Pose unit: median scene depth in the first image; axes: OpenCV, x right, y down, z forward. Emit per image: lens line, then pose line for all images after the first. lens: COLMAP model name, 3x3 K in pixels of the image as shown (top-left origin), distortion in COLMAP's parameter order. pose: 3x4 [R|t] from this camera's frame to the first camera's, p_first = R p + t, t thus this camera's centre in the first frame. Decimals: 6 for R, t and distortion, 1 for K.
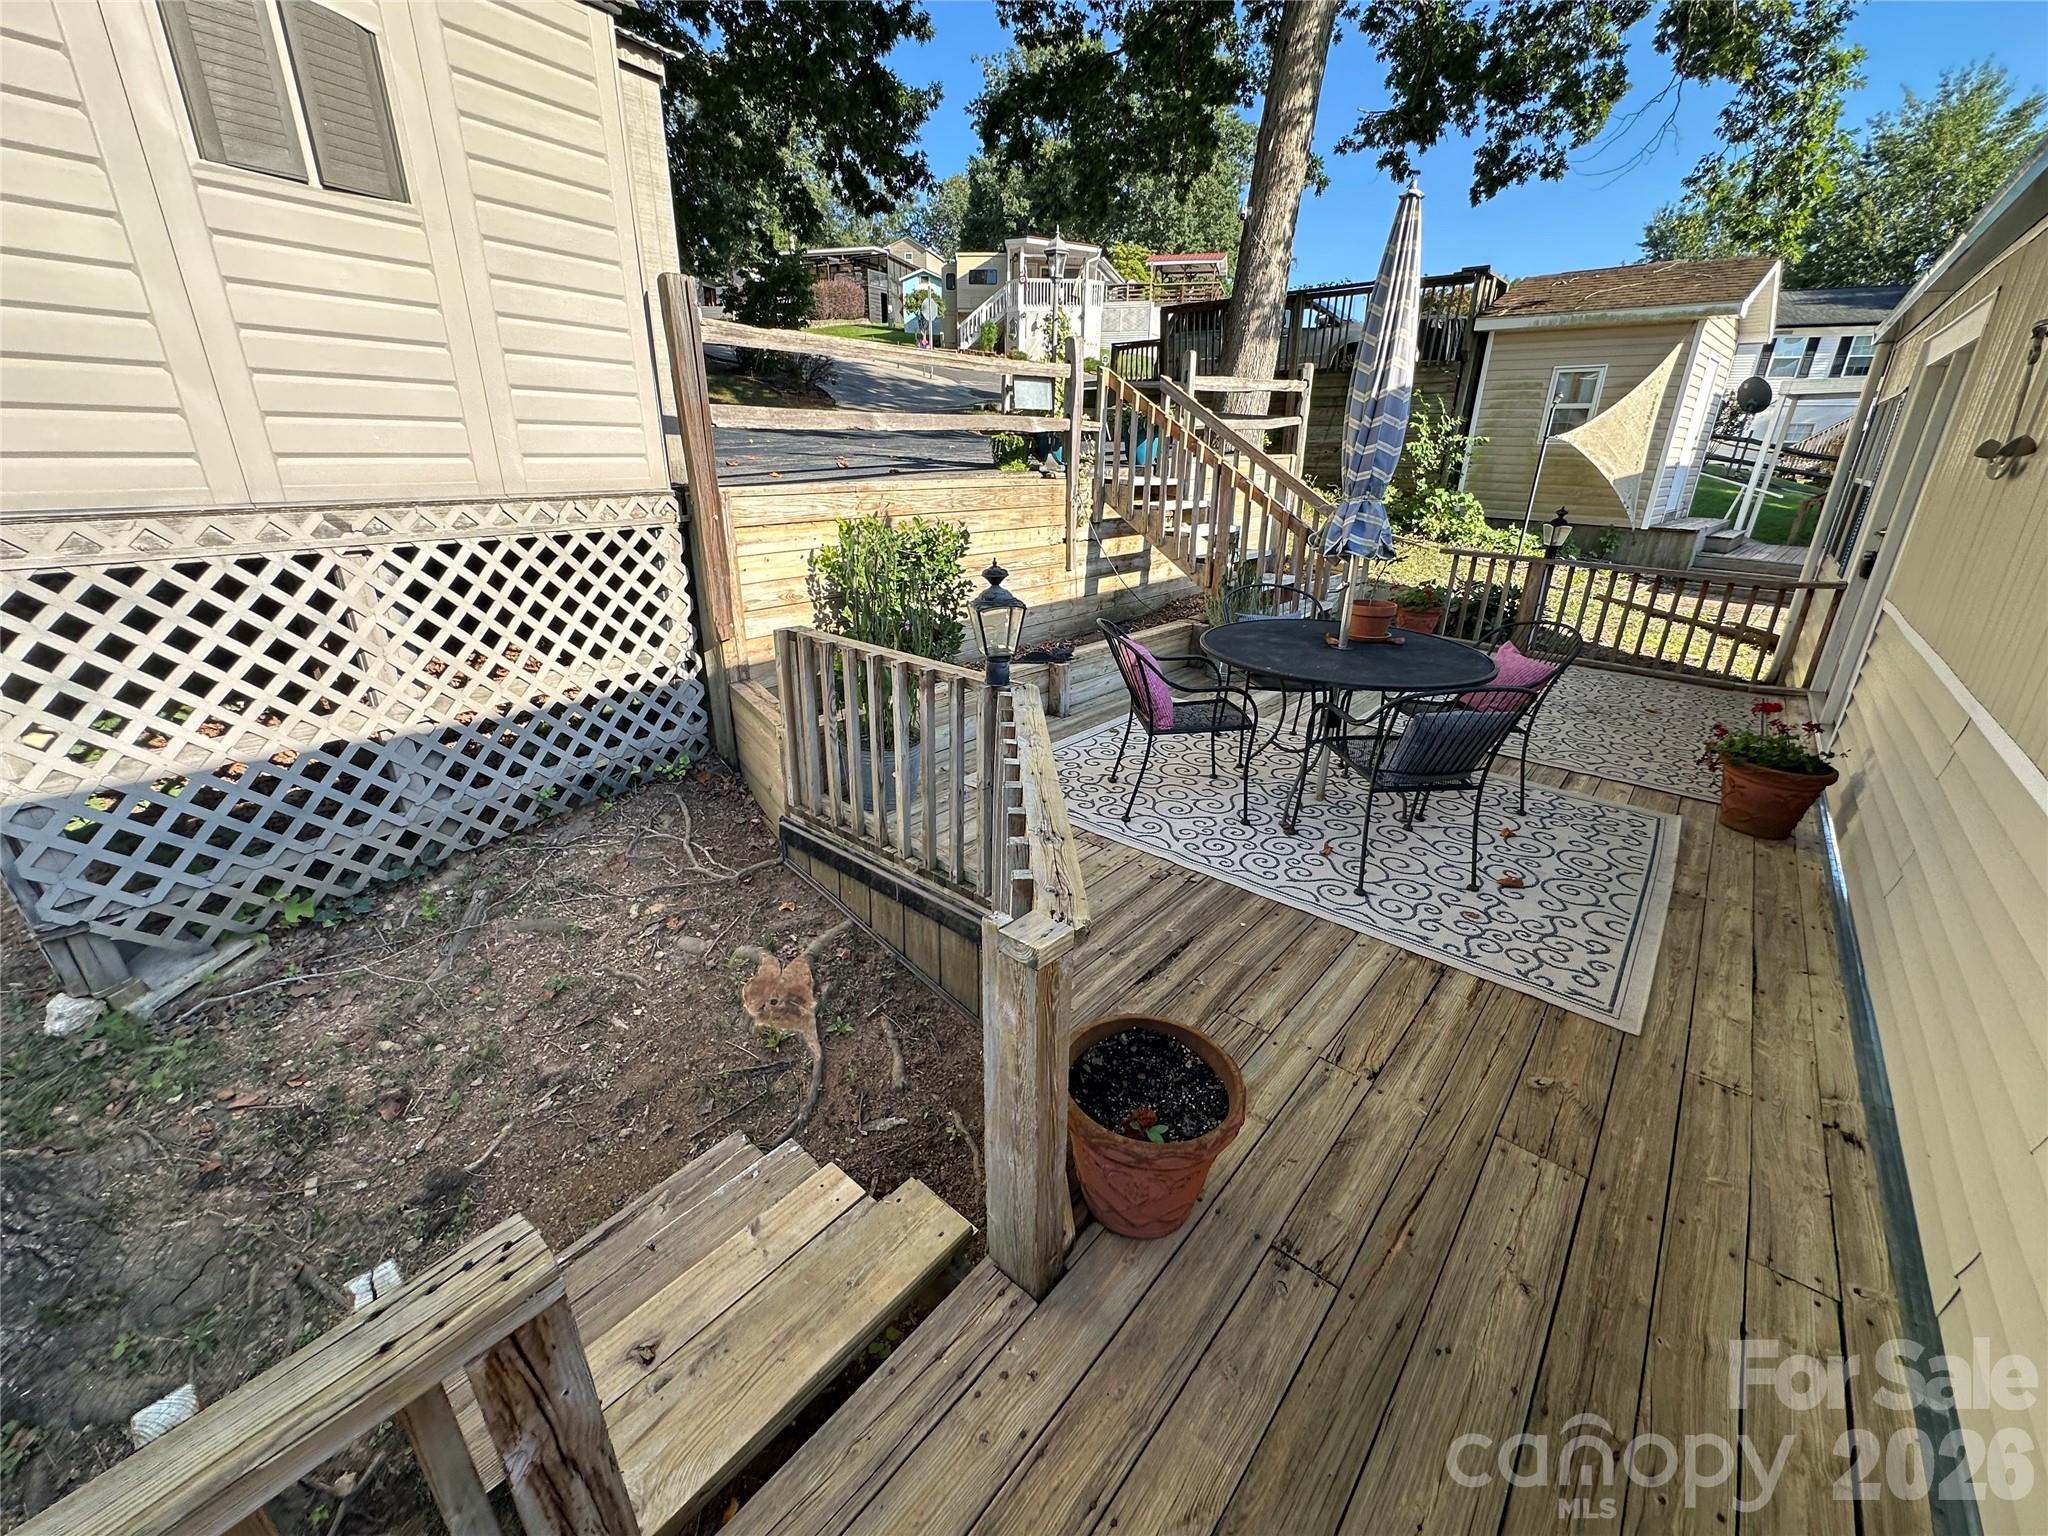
lens RADIAL K [[823.7, 0, 1012.2], [0, 823.7, 766.2], [0, 0, 1]] dist [-0.003477, 0.000252]
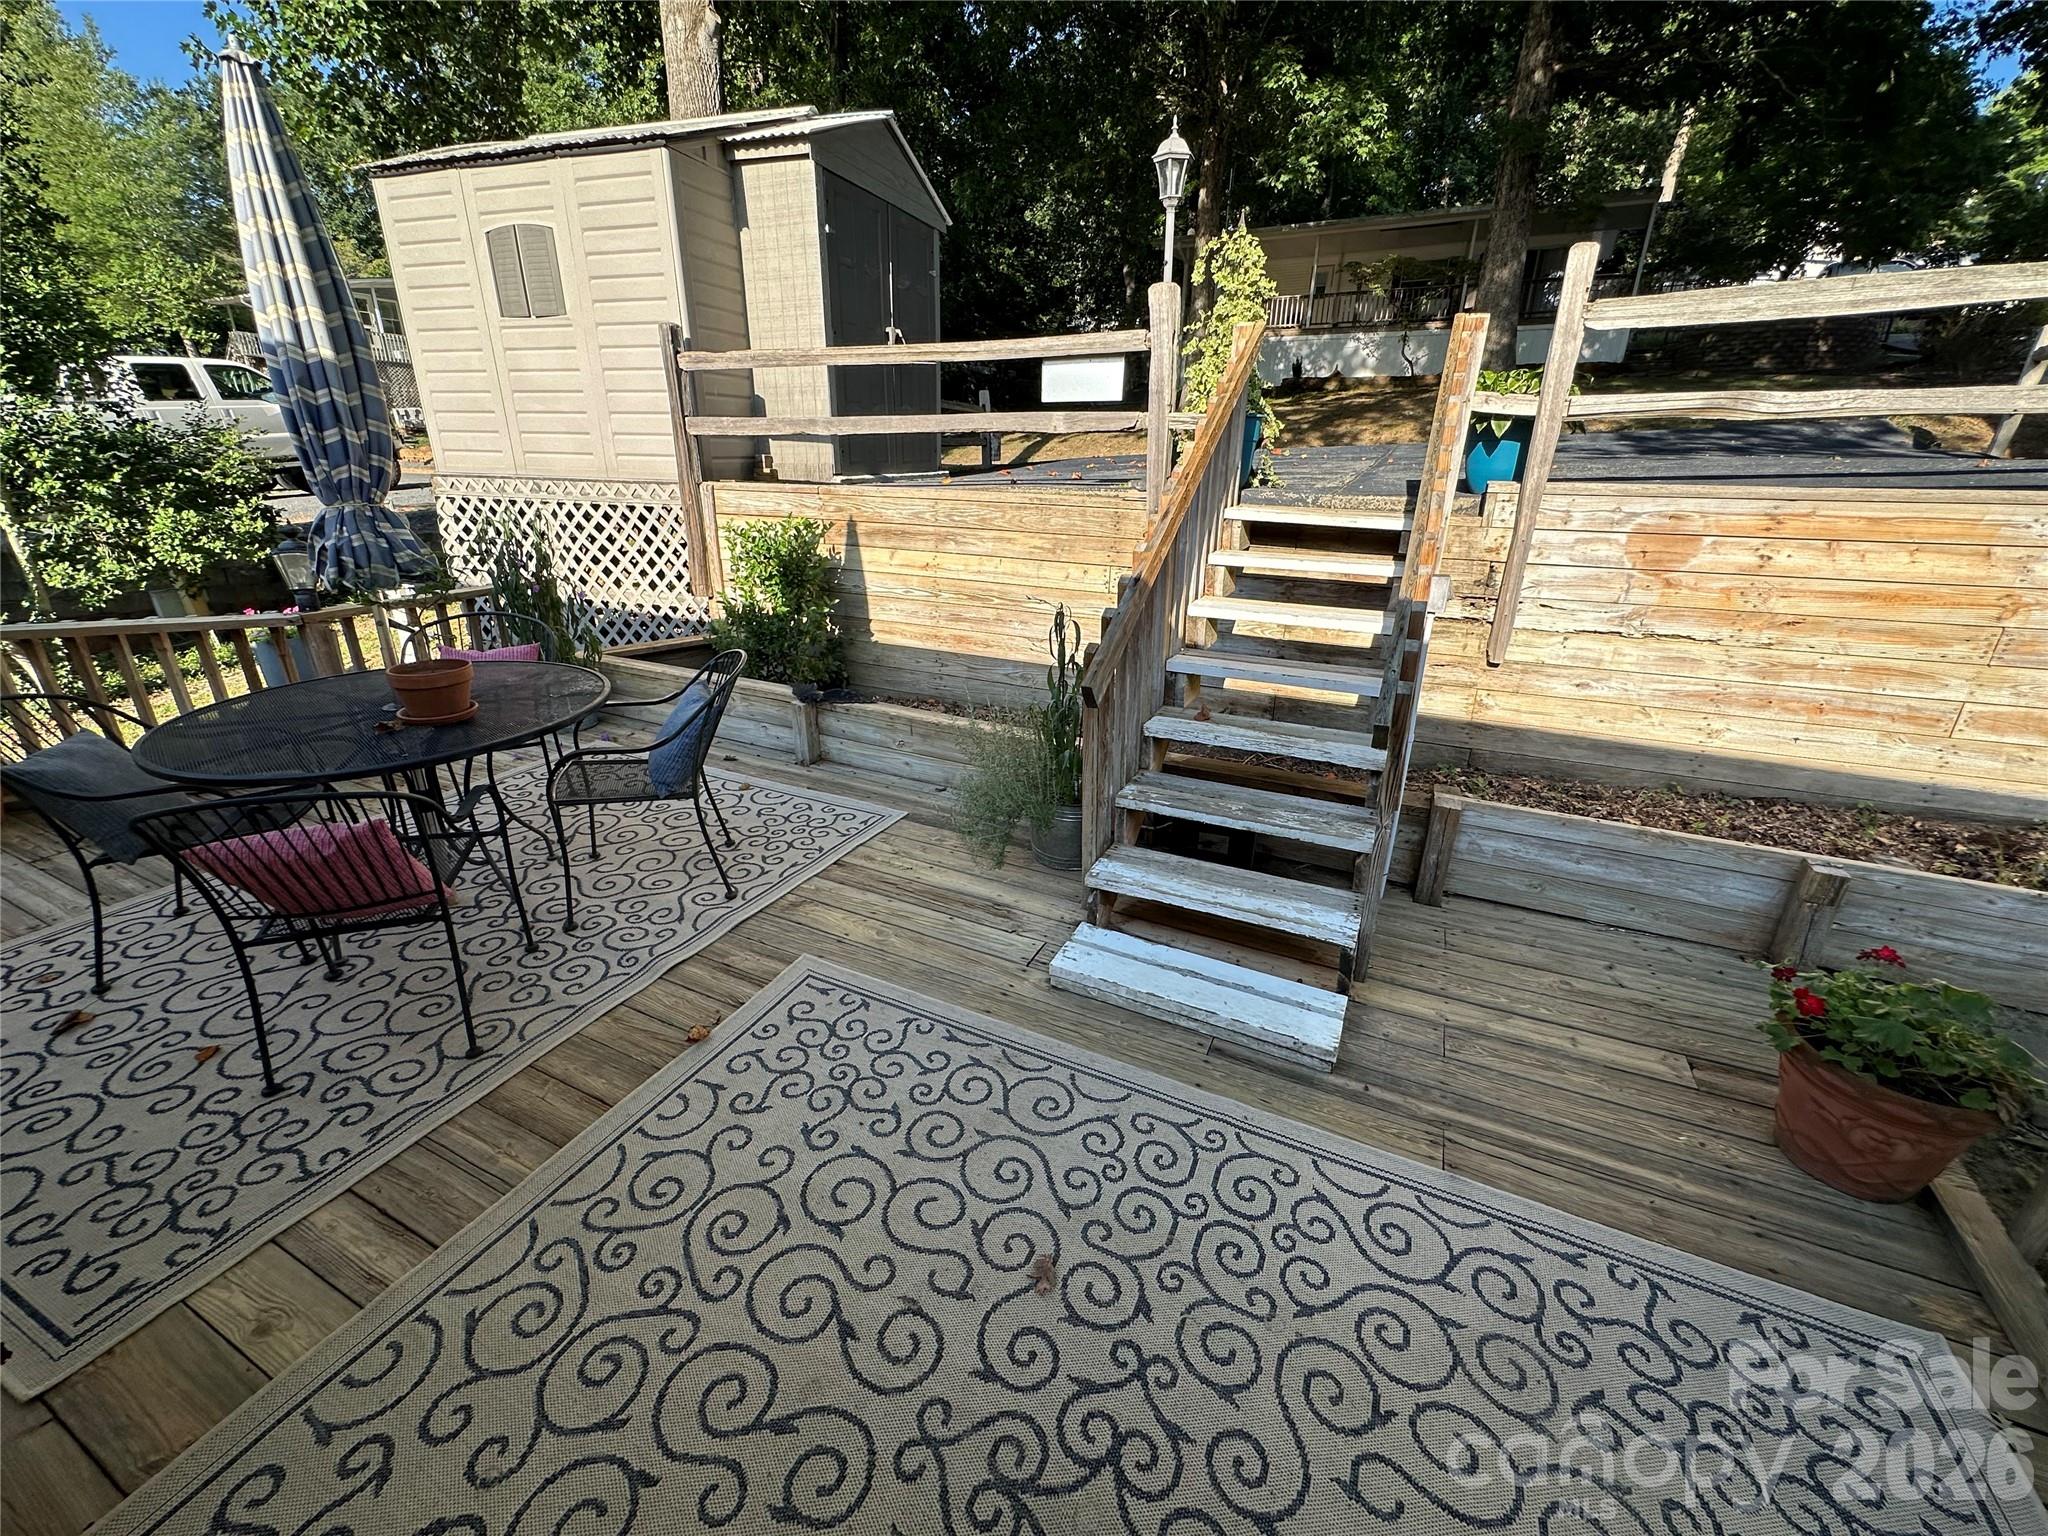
lens RADIAL K [[823.7, 0, 1021.0], [0, 823.7, 752.6], [0, 0, 1]] dist [-0.003477, 0.000252]
pose [[0.258122, 0.337743, -0.905153, 1.279621], [-0.357547, 0.903775, 0.235268, -0.512543], [0.897515, 0.262907, 0.354044, 1.293815]]
